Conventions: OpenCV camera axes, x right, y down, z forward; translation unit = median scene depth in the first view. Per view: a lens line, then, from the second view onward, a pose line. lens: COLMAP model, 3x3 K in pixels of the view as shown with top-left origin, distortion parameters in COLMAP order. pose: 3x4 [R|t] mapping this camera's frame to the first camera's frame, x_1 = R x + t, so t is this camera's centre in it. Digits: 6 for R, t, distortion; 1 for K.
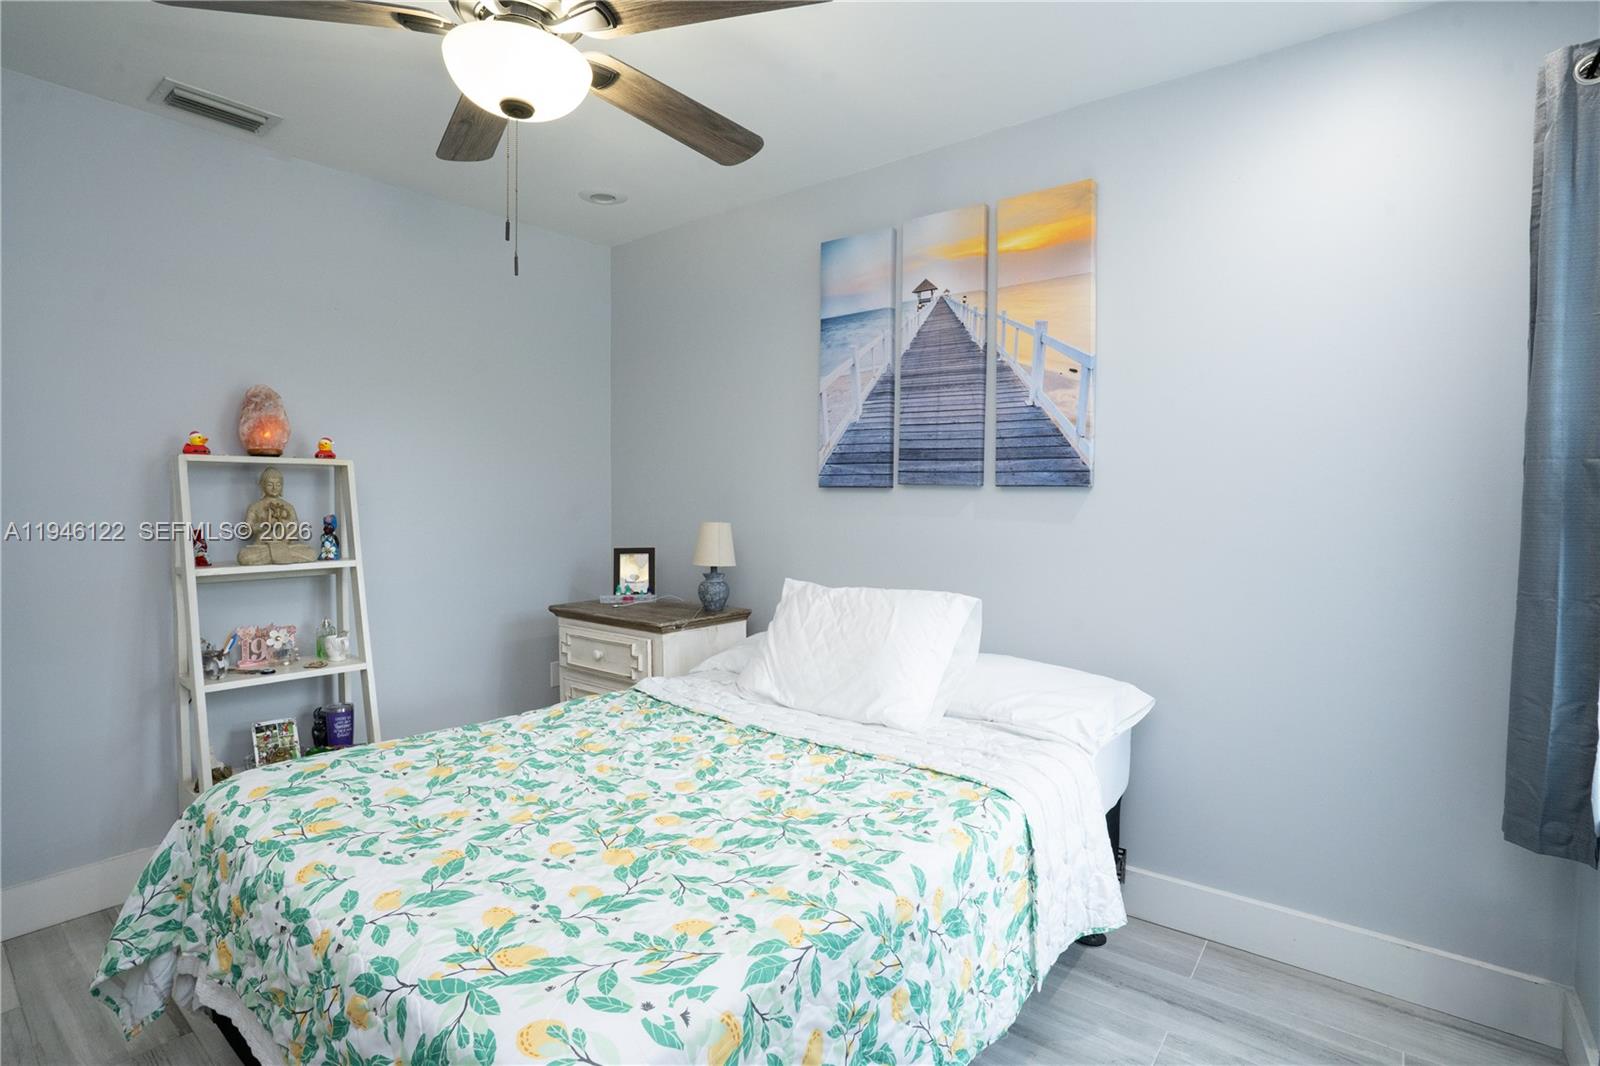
lens RADIAL K [[777.0, 0, 798.5], [0, 777.0, 530.9], [0, 0, 1]] dist [0.015731, 0.000892]
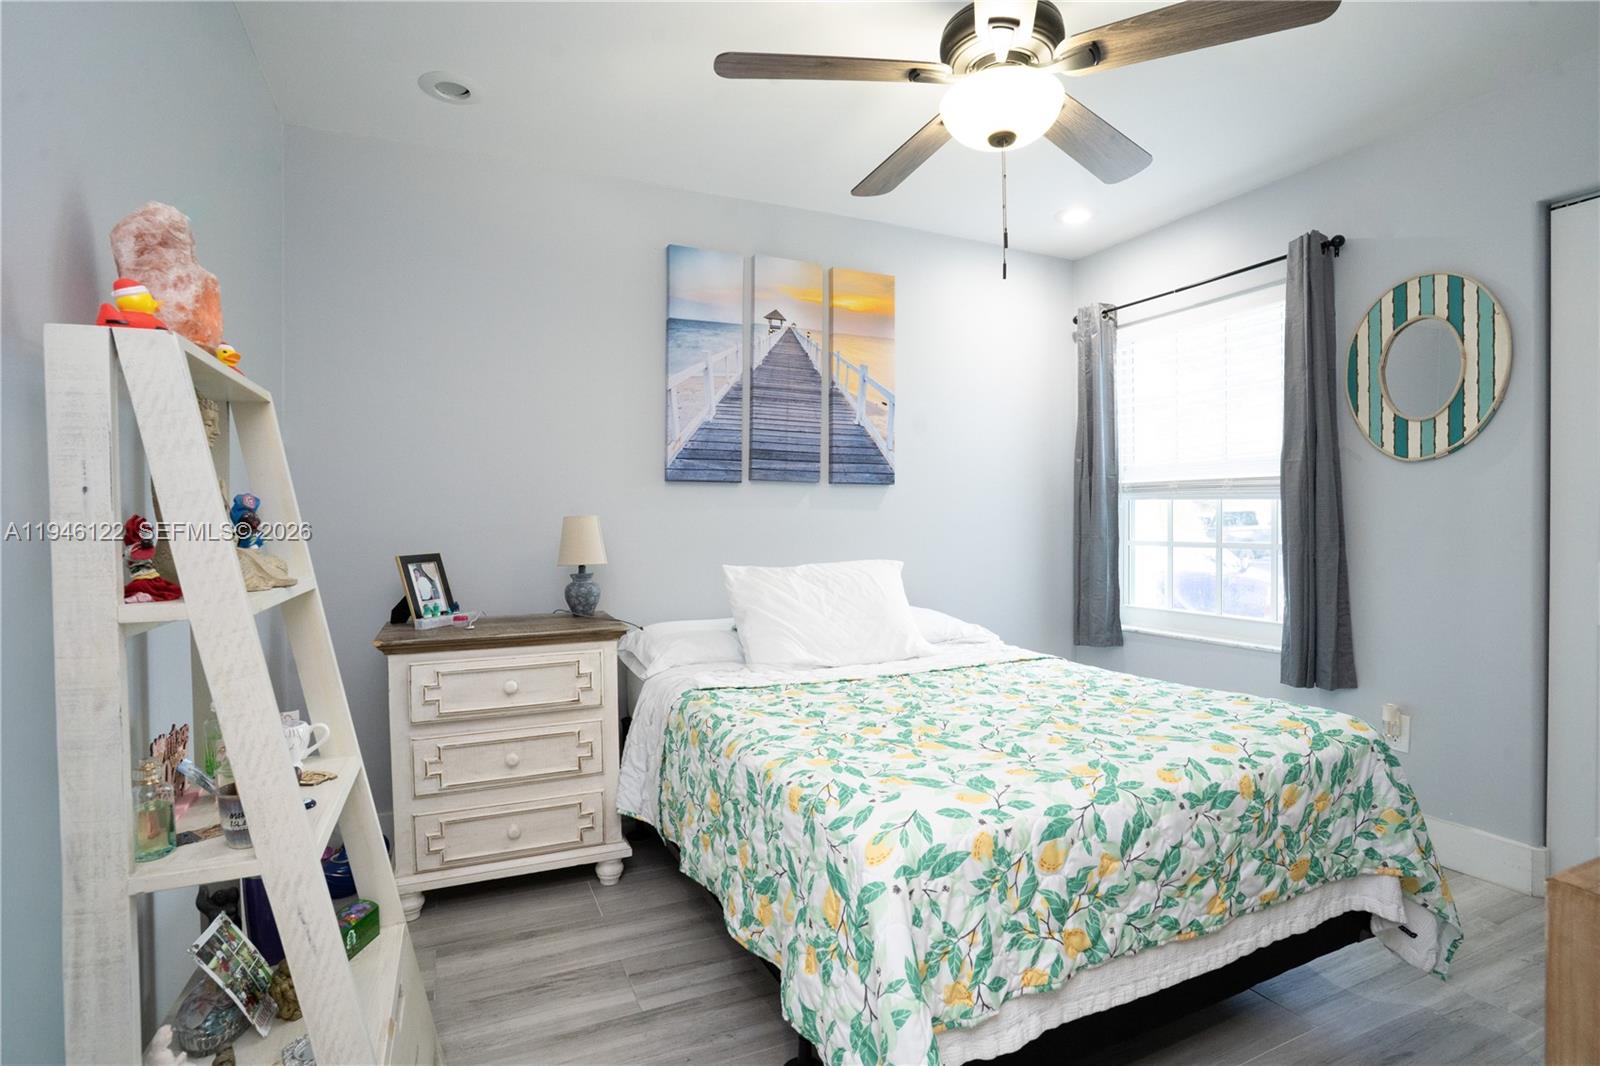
lens RADIAL K [[777.0, 0, 798.7], [0, 777.0, 529.5], [0, 0, 1]] dist [0.015731, 0.000892]
pose [[0.485591, -0.022741, 0.873890, -0.873388], [0.045666, 0.998957, 0.000621, 0.016435], [-0.872992, 0.039605, 0.486123, 0.396800]]
